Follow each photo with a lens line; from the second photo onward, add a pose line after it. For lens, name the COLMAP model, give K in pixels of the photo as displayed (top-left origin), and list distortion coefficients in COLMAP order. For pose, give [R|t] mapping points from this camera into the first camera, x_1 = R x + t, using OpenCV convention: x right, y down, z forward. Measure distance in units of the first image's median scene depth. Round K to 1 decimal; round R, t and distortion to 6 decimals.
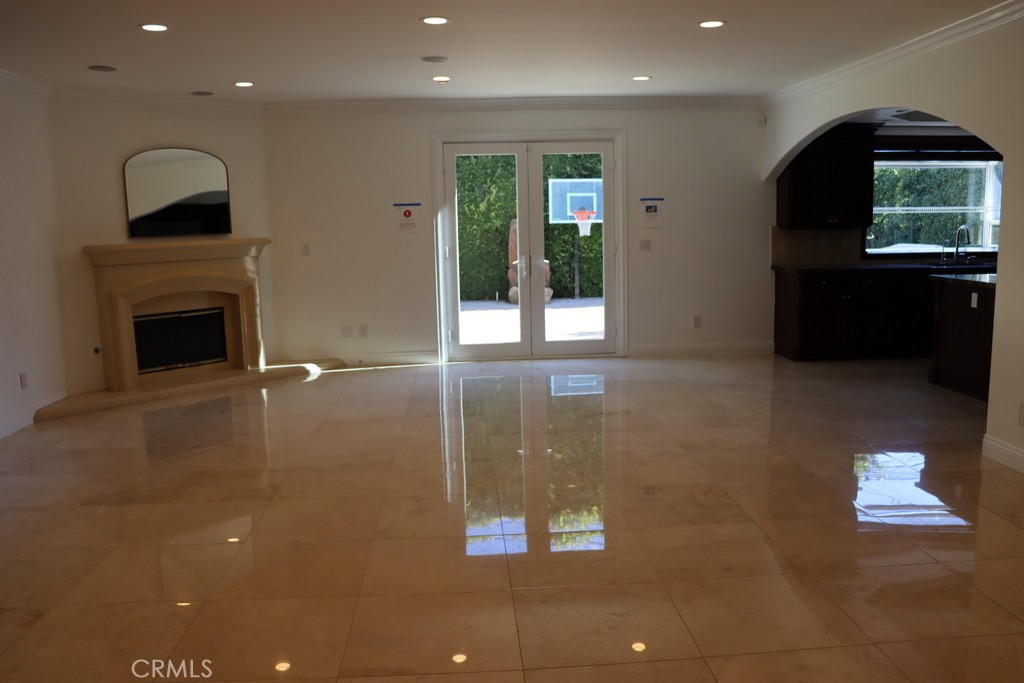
lens RADIAL K [[839.7, 0, 514.0], [0, 839.7, 340.5], [0, 0, 1]] dist [-0.130113, 0.082719]
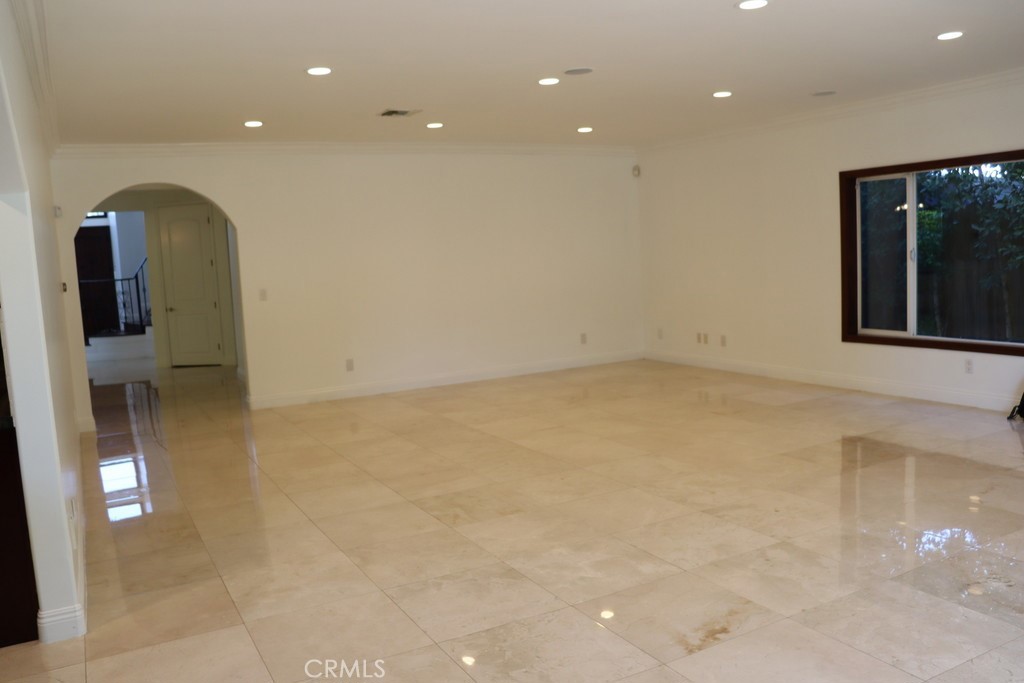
lens RADIAL K [[839.7, 0, 510.4], [0, 839.7, 342.5], [0, 0, 1]] dist [-0.130113, 0.082719]
pose [[-0.907869, 0.114673, -0.403267, 0.299068], [0.012308, 0.968743, 0.247761, -0.152928], [0.419073, 0.219971, -0.880903, 1.000737]]
